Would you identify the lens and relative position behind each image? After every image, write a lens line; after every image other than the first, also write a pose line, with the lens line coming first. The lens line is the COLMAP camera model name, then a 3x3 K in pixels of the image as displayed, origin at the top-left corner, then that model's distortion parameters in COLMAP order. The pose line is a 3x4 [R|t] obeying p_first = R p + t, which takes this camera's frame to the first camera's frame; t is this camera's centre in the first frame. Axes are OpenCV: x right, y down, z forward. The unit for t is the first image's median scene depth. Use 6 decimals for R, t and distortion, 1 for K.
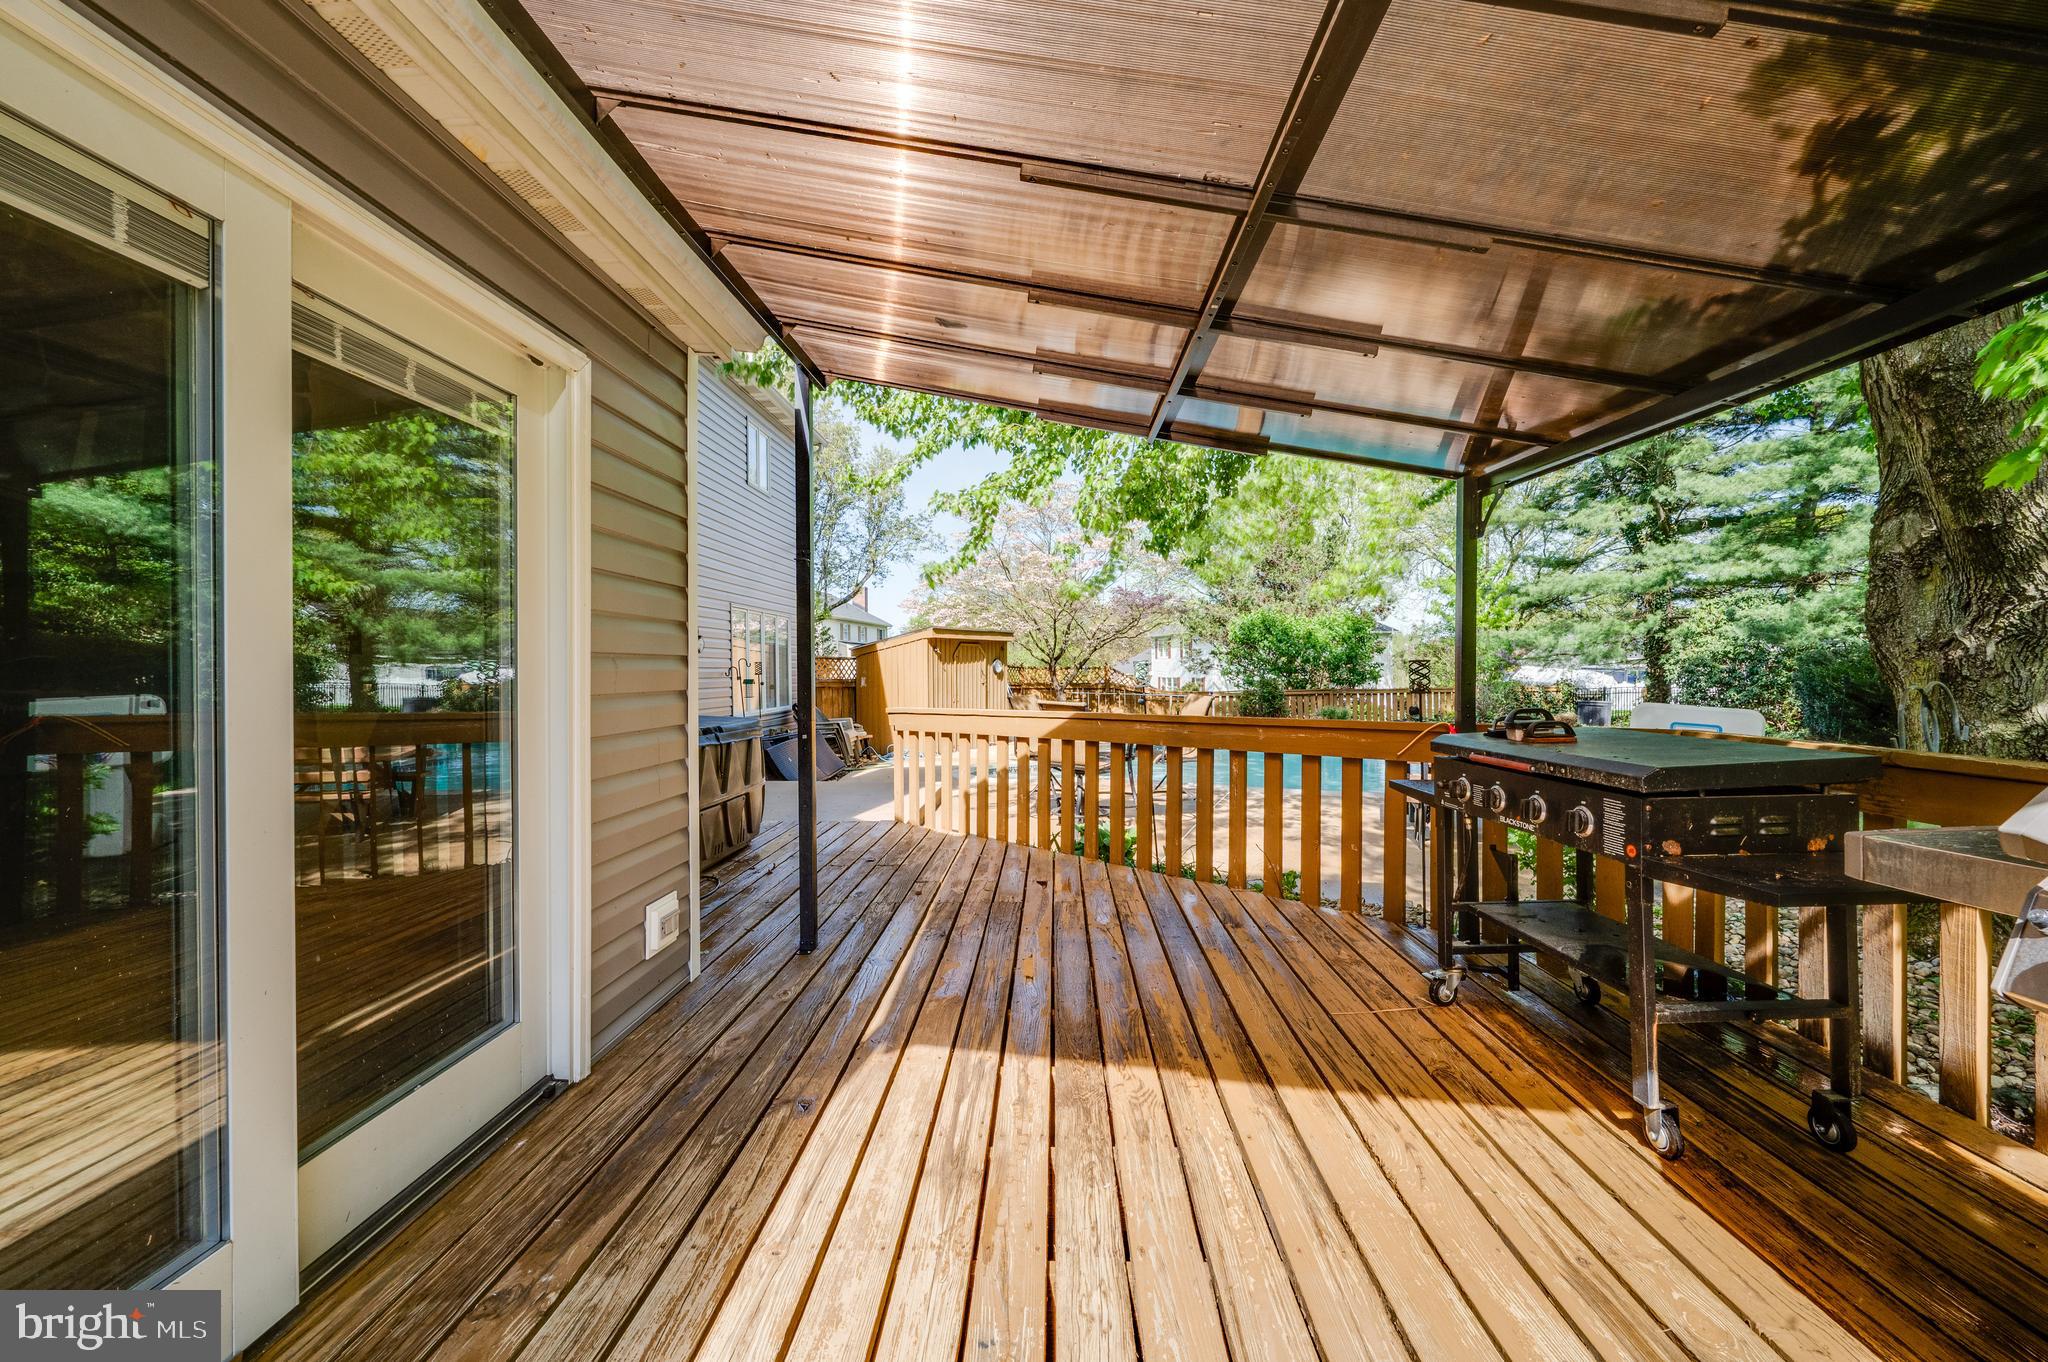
lens RADIAL K [[808.3, 0, 1024.0], [0, 808.3, 681.0], [0, 0, 1]] dist [0.001571, 0.000167]
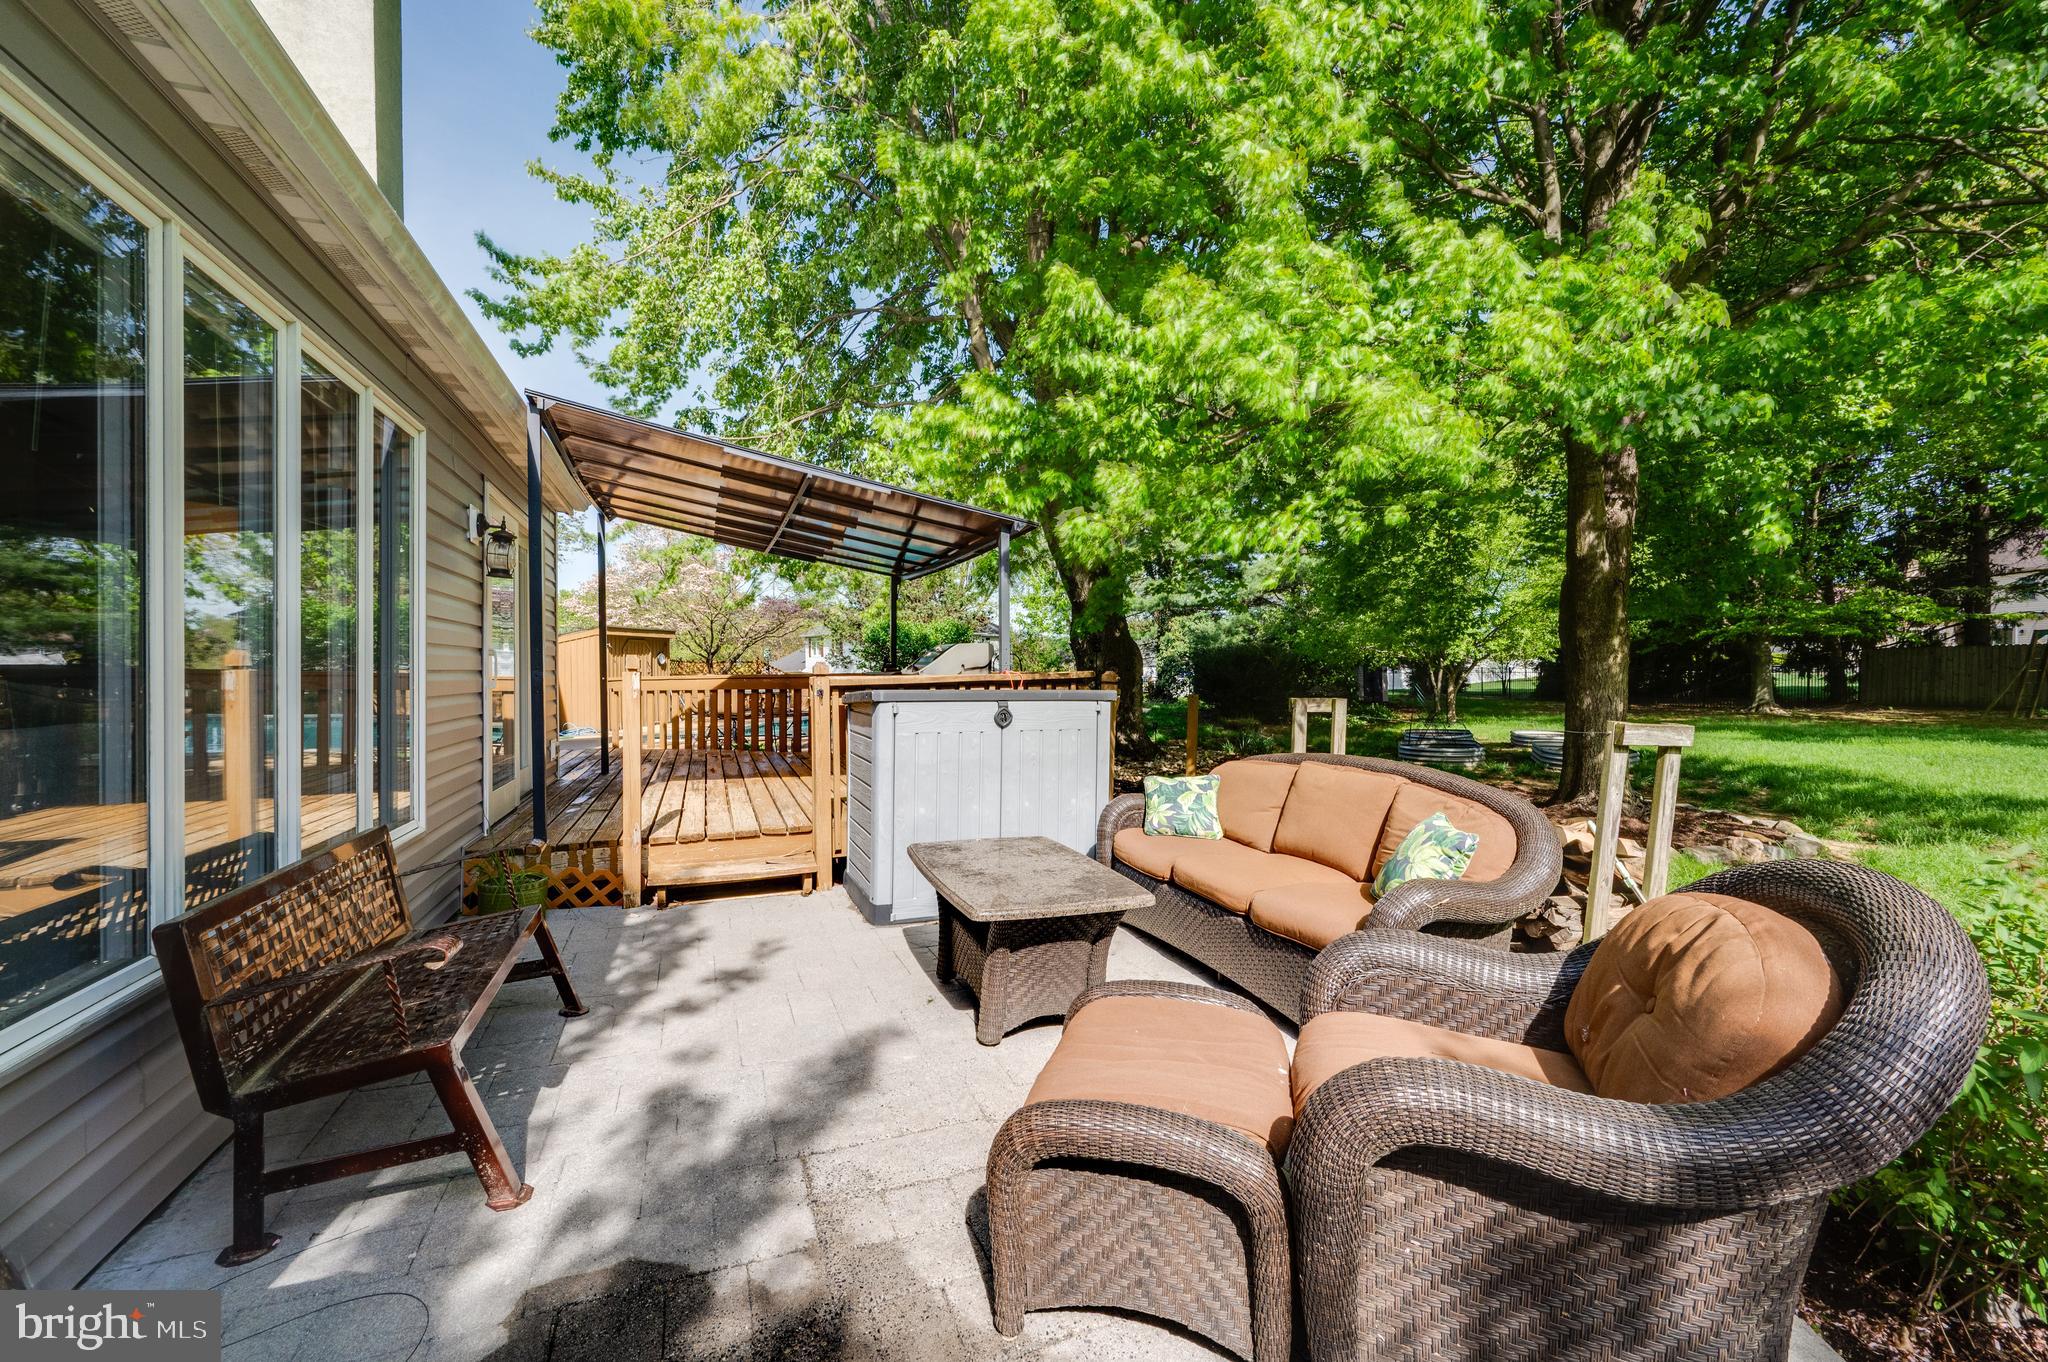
lens RADIAL K [[808.3, 0, 1024.0], [0, 808.3, 681.0], [0, 0, 1]] dist [0.001571, 0.000167]
pose [[0.915489, -0.007385, 0.402275, -0.022125], [0.008023, 0.999968, 0.000099, 0.018133], [-0.402263, 0.003136, 0.915519, -0.313277]]
